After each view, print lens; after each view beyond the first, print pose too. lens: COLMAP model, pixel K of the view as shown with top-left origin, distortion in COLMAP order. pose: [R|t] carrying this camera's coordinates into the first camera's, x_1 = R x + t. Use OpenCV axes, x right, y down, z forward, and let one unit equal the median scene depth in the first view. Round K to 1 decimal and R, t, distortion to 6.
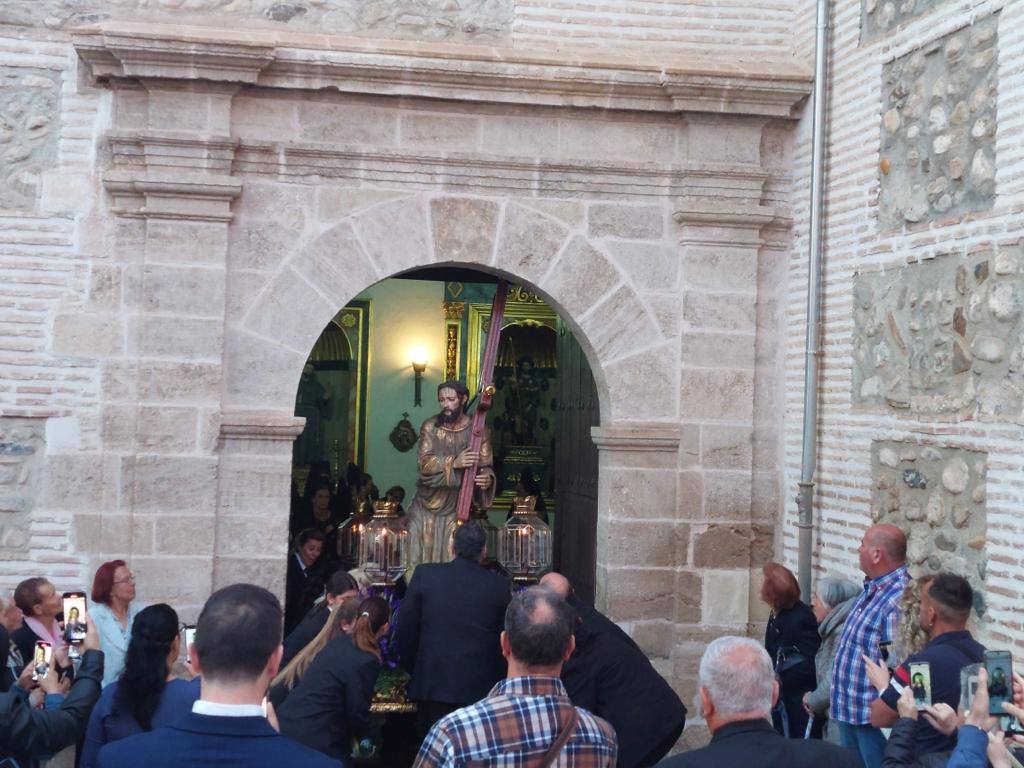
lens RADIAL K [[1569.4, 0, 504.0], [0, 1569.4, 338.3], [0, 0, 1]] dist [0.138418, 0.000000]
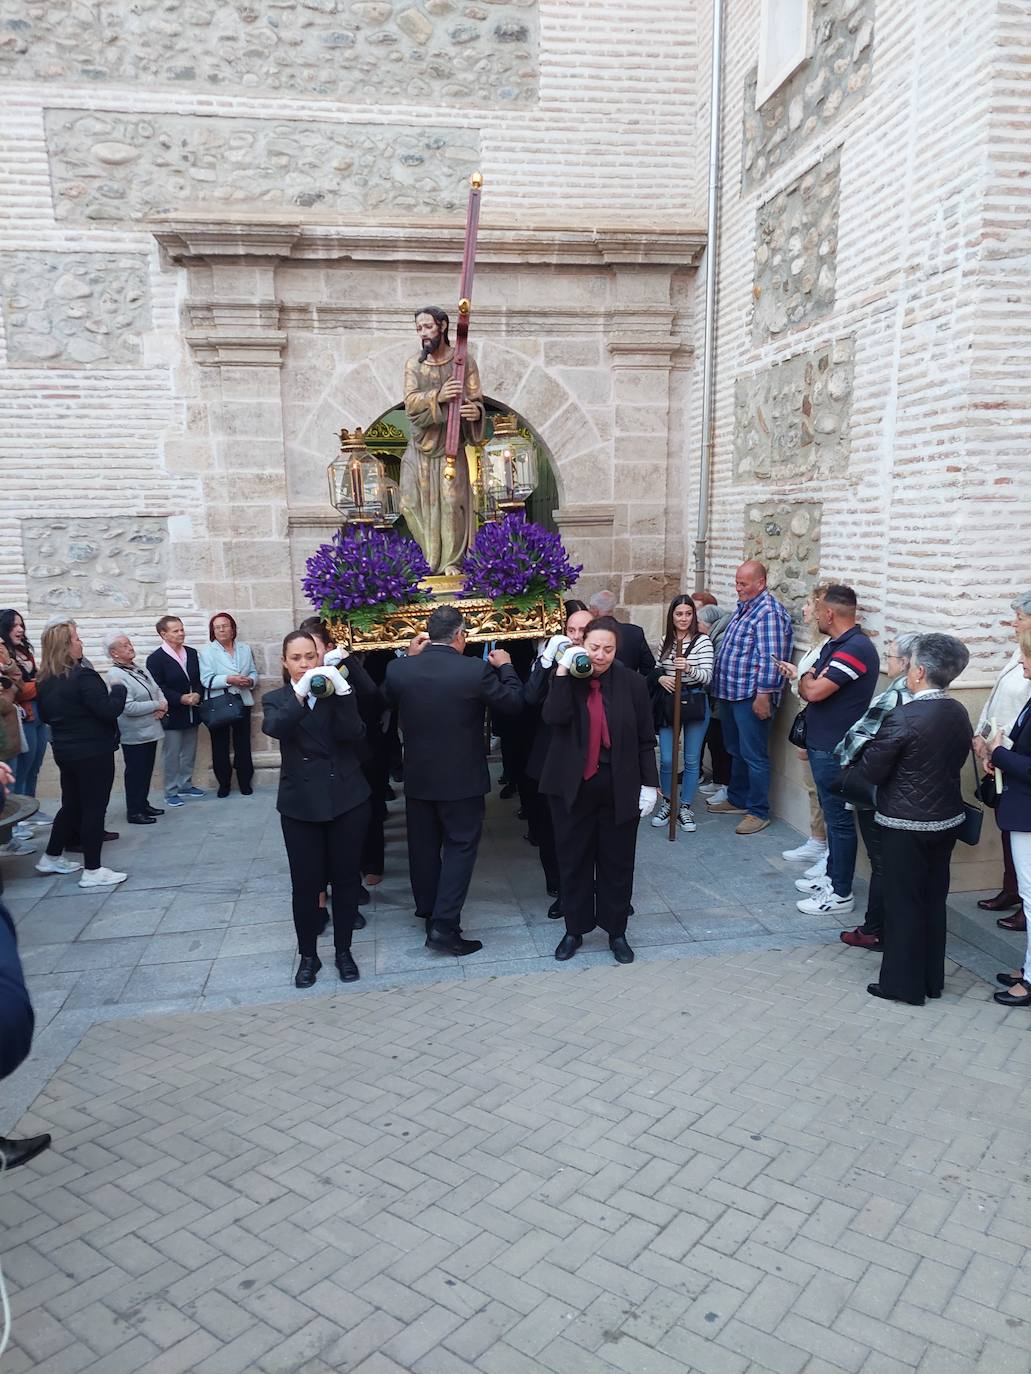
lens RADIAL K [[978.8, 0, 513.2], [0, 978.8, 705.6], [0, 0, 1]] dist [0.058300, -0.057971]
pose [[0.998575, -0.038698, -0.036749, 0.049499], [0.045956, 0.973617, 0.223513, 0.031629], [0.027130, -0.224883, 0.974008, 0.101501]]
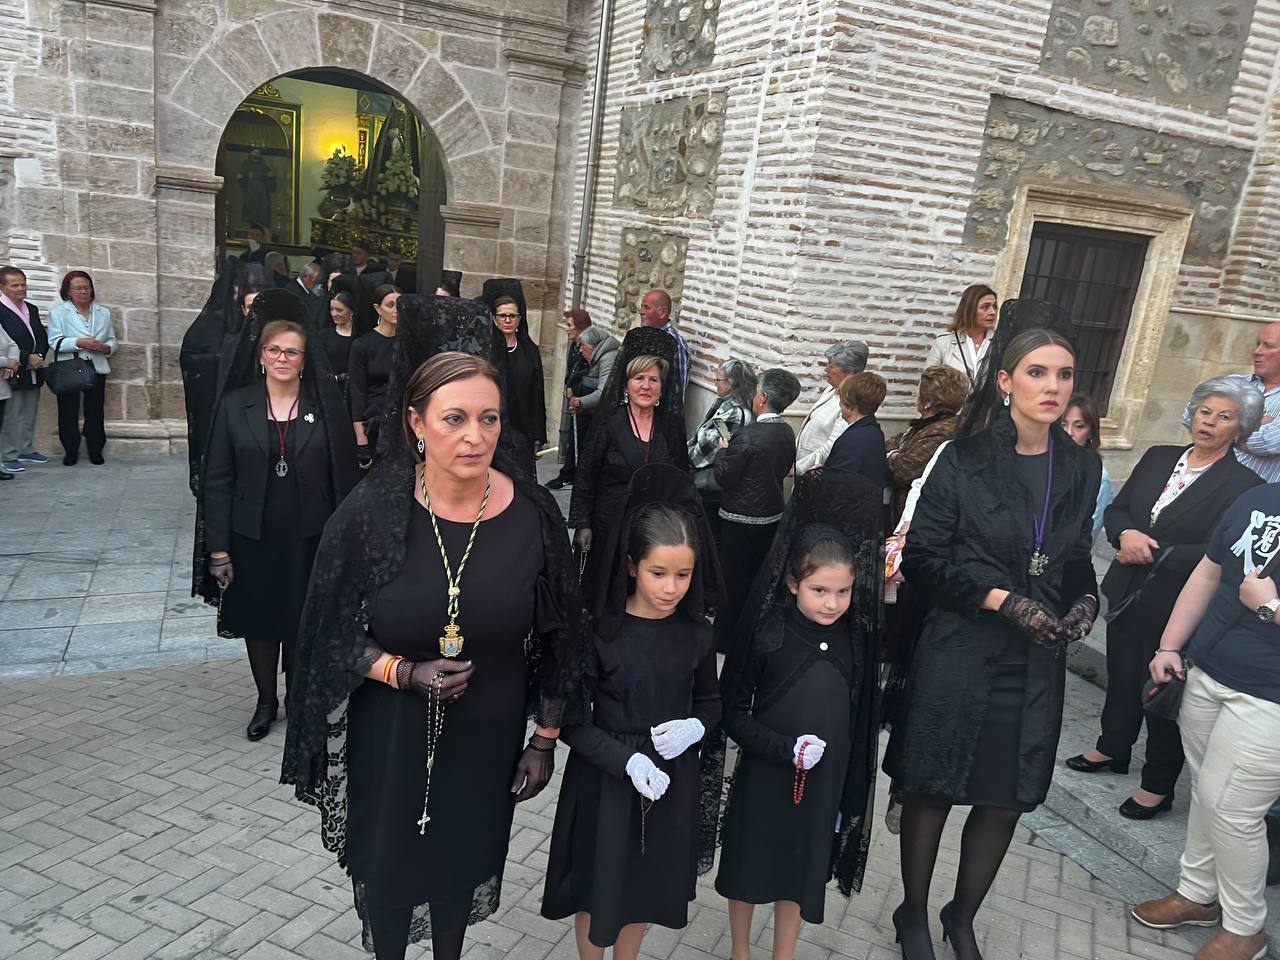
lens RADIAL K [[961.6, 0, 632.3], [0, 961.6, 487.7], [0, 0, 1]] dist [0.055365, -0.063552]
pose [[0.975081, 0.022851, 0.220668, 0.040629], [-0.091187, 0.948055, 0.304758, 0.016923], [-0.202242, -0.317286, 0.926514, 0.059617]]
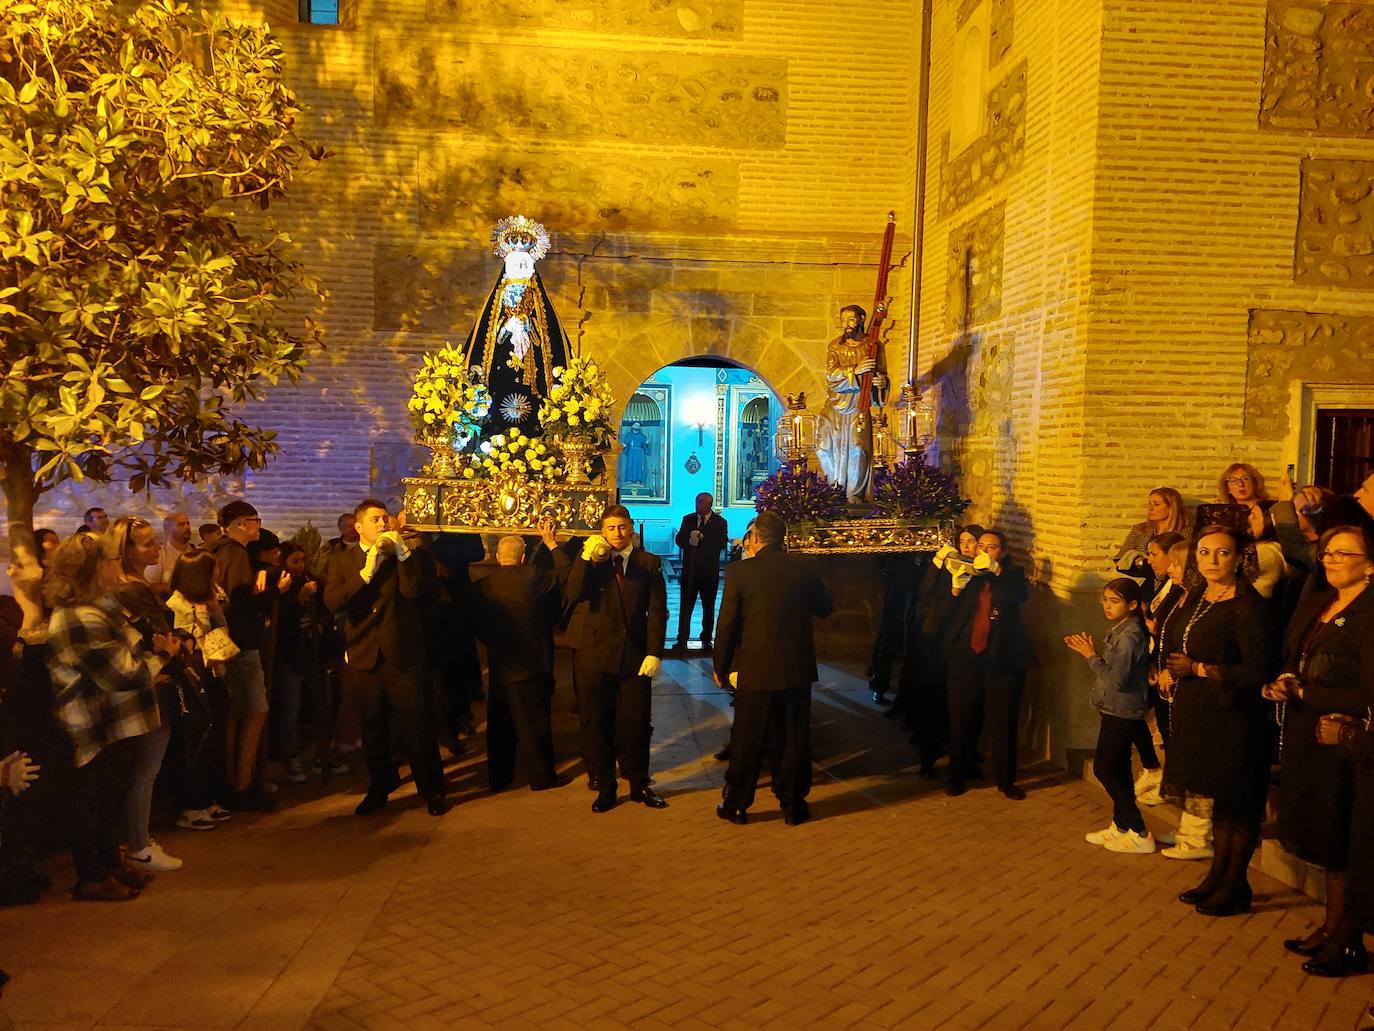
lens RADIAL K [[978.8, 0, 687.1], [0, 978.8, 510.2], [0, 0, 1]] dist [0.058300, -0.057971]
pose [[0.996359, -0.005200, -0.085094, 0.042085], [0.013495, 0.995173, 0.097207, 0.018260], [0.084177, -0.098002, 0.991620, -0.108183]]
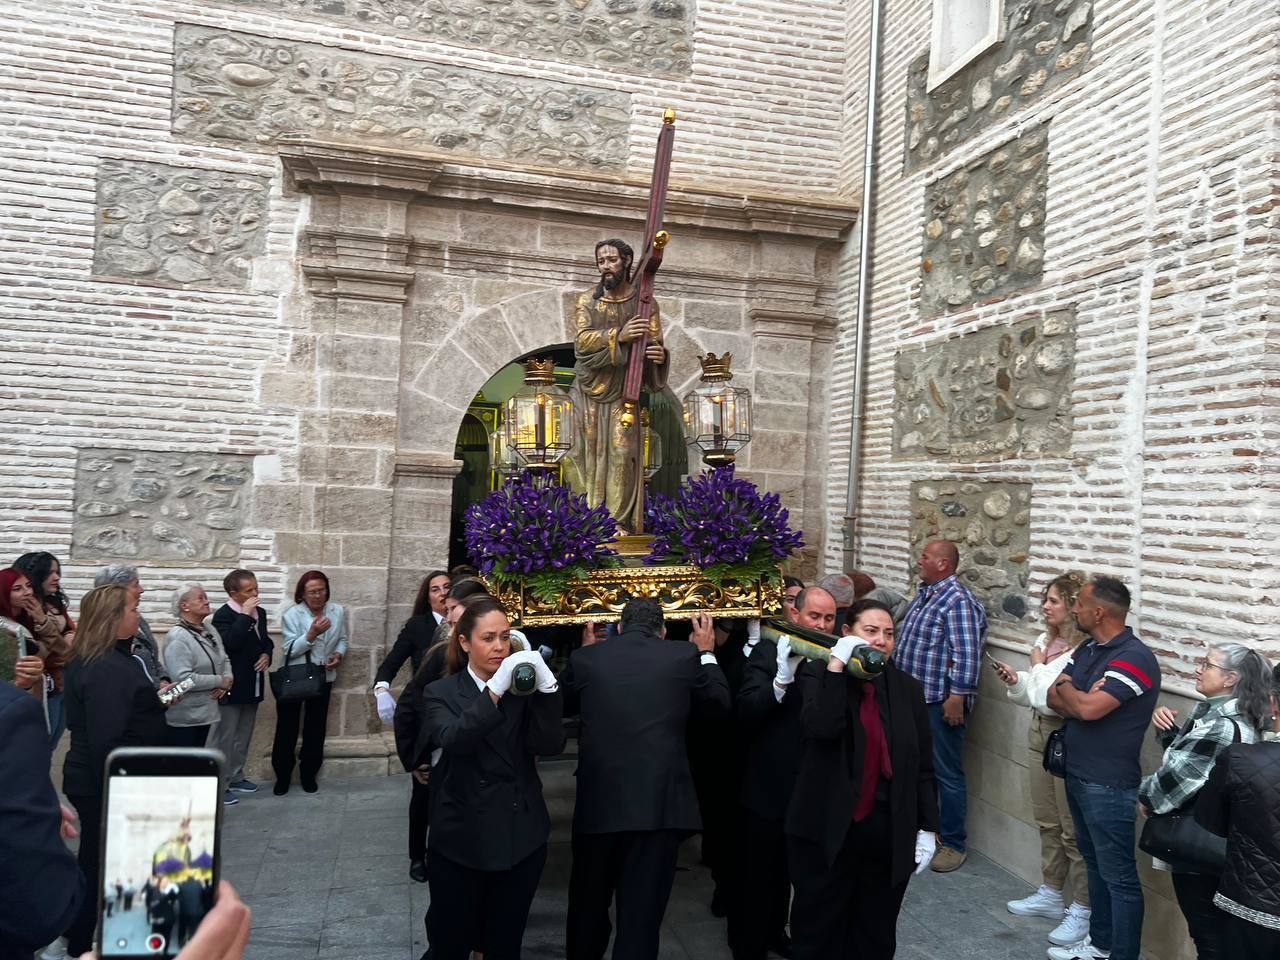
lens RADIAL K [[964.6, 0, 634.7], [0, 964.6, 476.2], [0, 0, 1]] dist [0.053316, -0.050146]
pose [[0.997842, 0.016541, 0.063539, -0.037756], [-0.018060, 0.999563, 0.023405, 0.043065], [-0.063124, -0.024502, 0.997705, 0.217426]]
